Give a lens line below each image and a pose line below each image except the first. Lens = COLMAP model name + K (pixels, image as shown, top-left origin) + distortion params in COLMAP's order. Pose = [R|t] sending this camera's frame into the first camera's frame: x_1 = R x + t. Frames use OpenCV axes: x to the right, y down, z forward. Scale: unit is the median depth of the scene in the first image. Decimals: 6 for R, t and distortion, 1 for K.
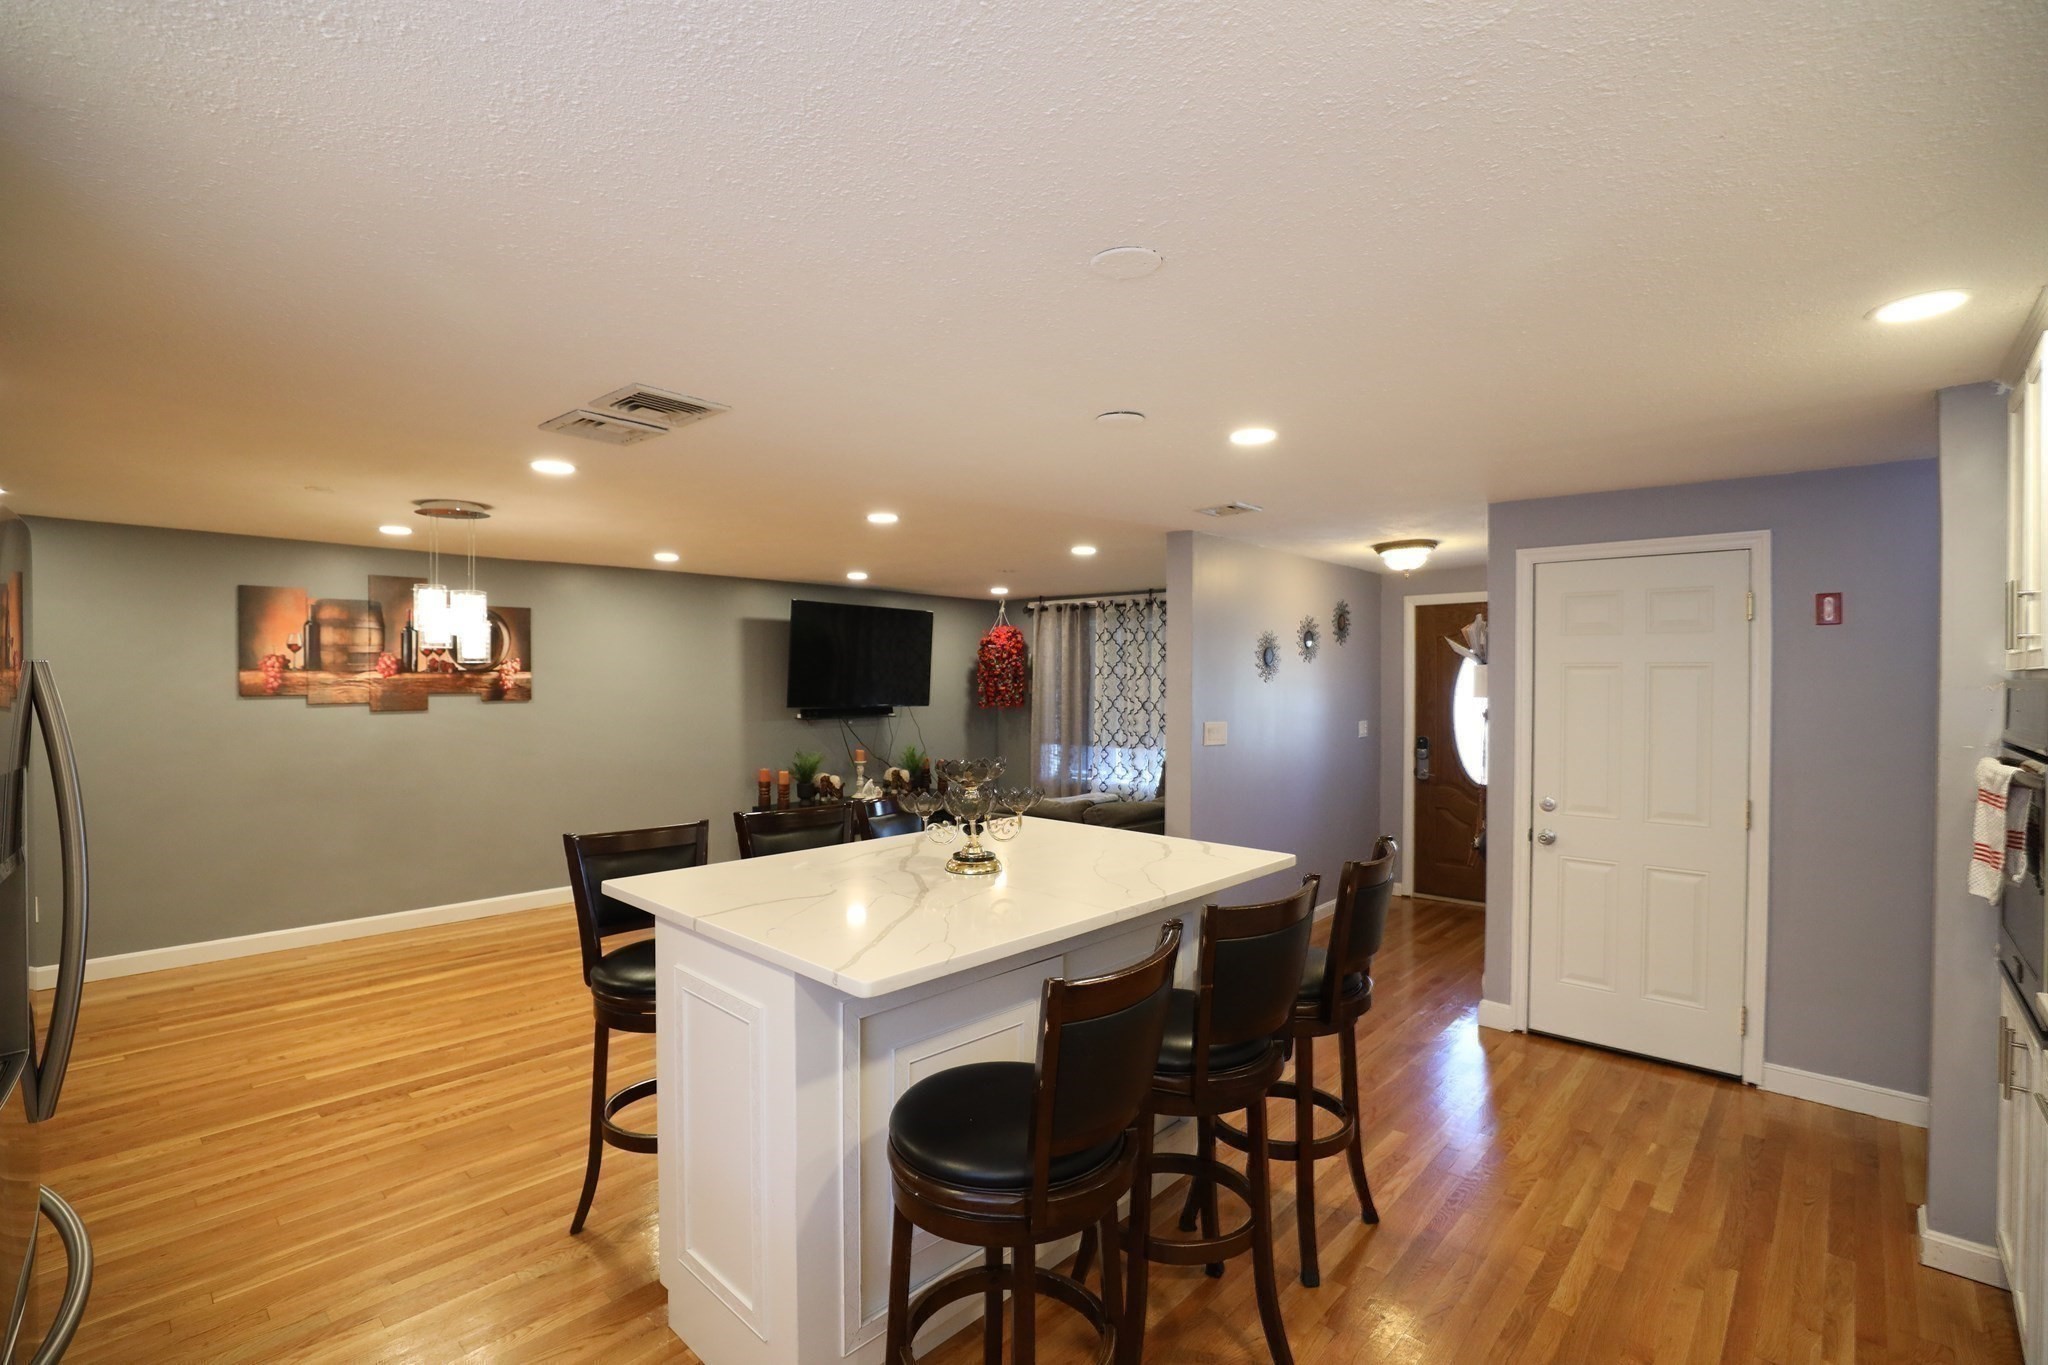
lens RADIAL K [[930.6, 0, 1022.7], [0, 930.6, 684.2], [0, 0, 1]] dist [-0.045163, 0.013971]
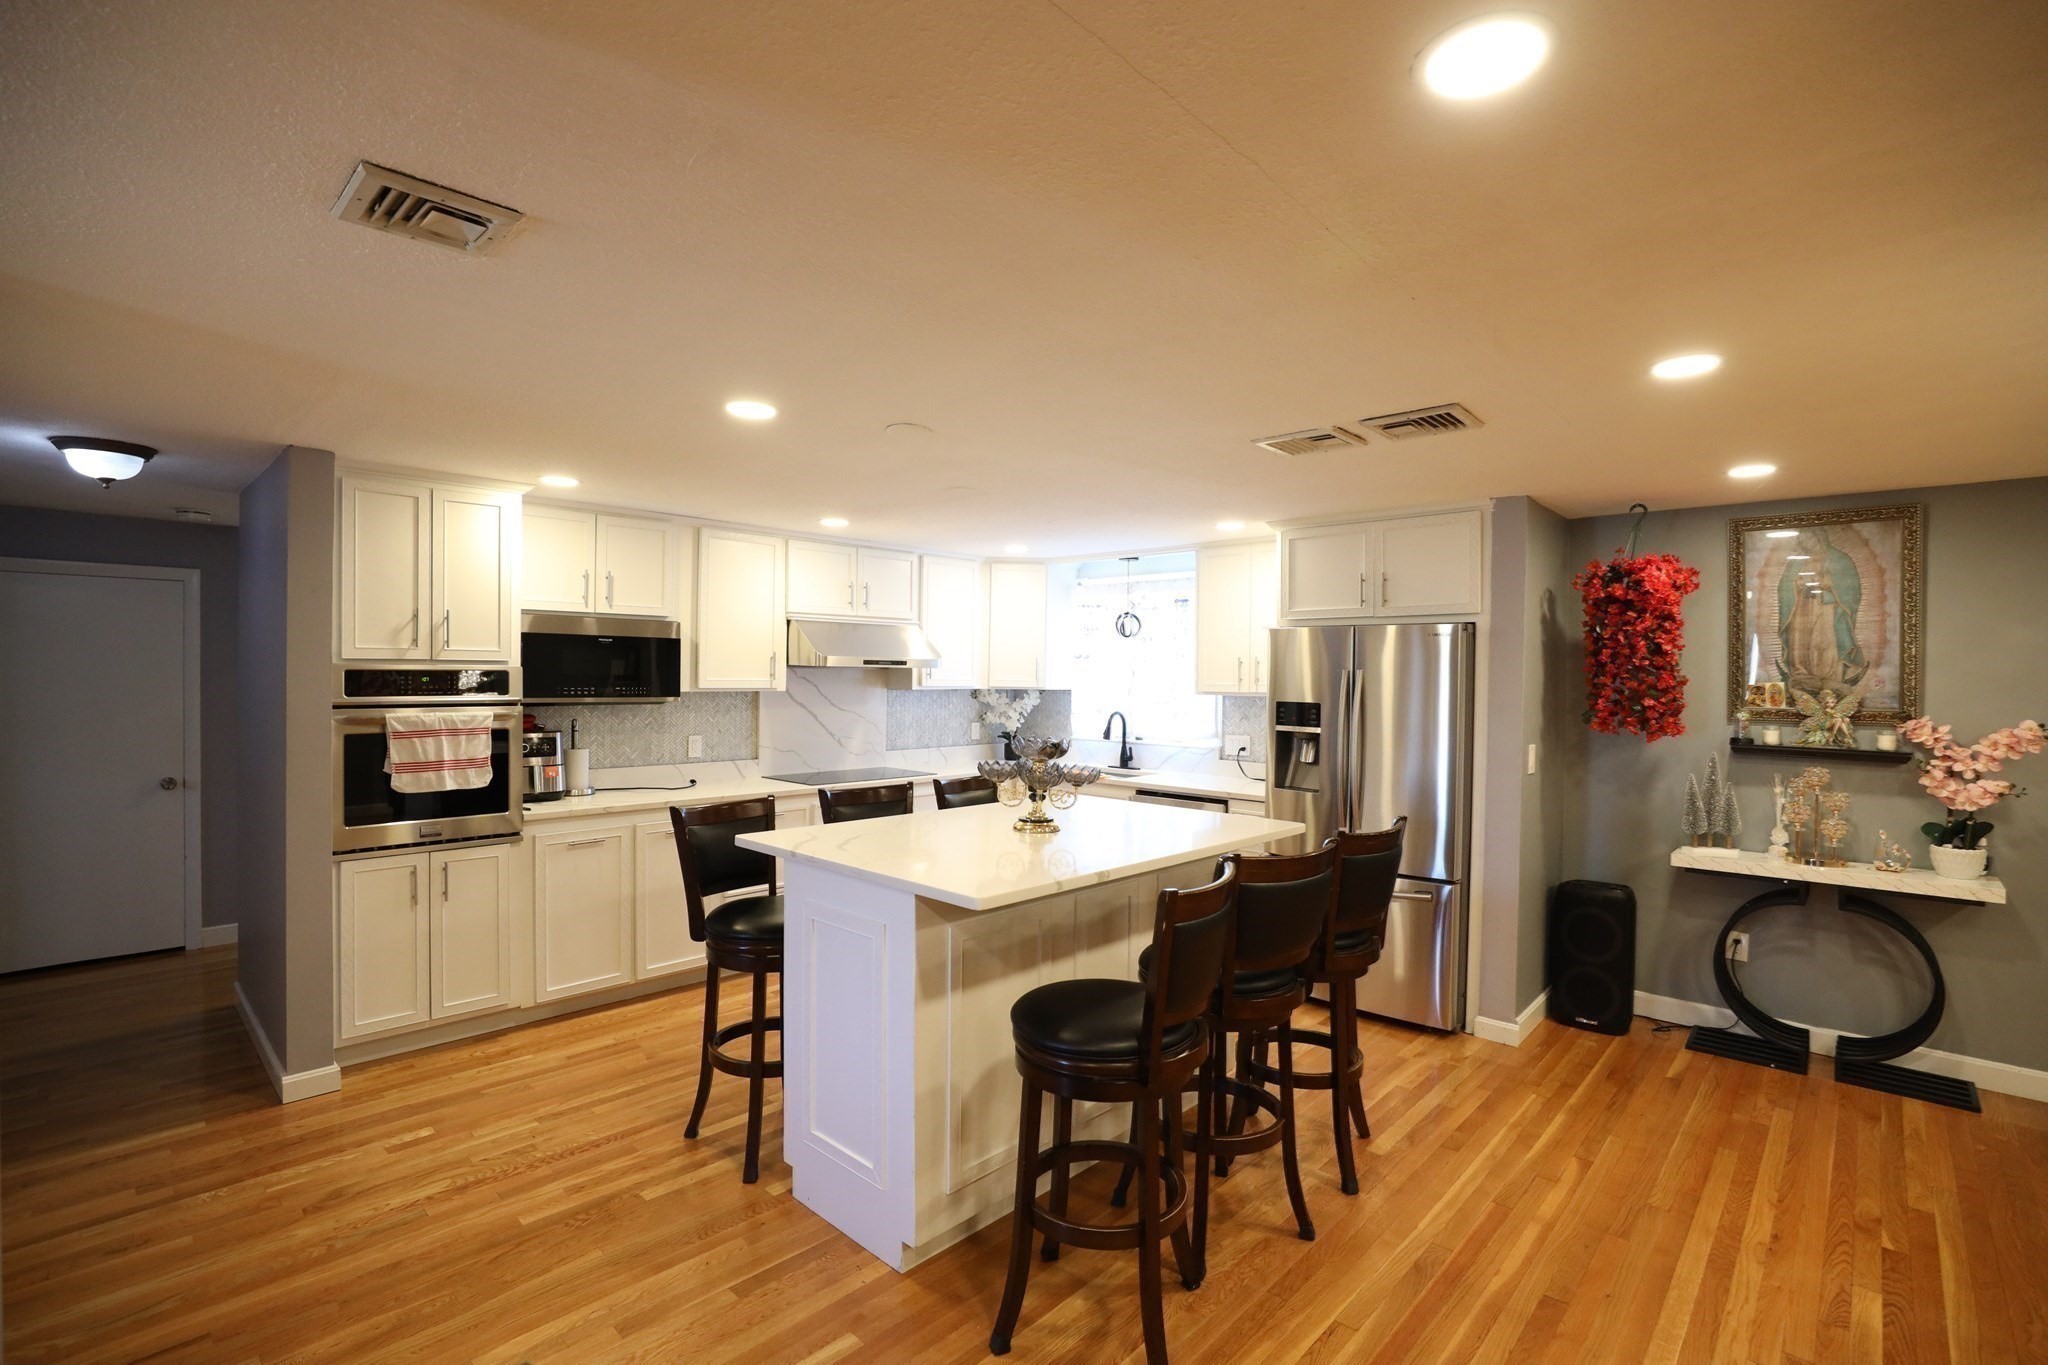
lens RADIAL K [[930.6, 0, 1022.7], [0, 930.6, 684.2], [0, 0, 1]] dist [-0.045163, 0.013971]
pose [[-0.999866, -0.012131, 0.010958, -0.022608], [-0.011900, 0.999711, 0.020890, -0.007196], [-0.011208, 0.020757, -0.999722, 1.057075]]
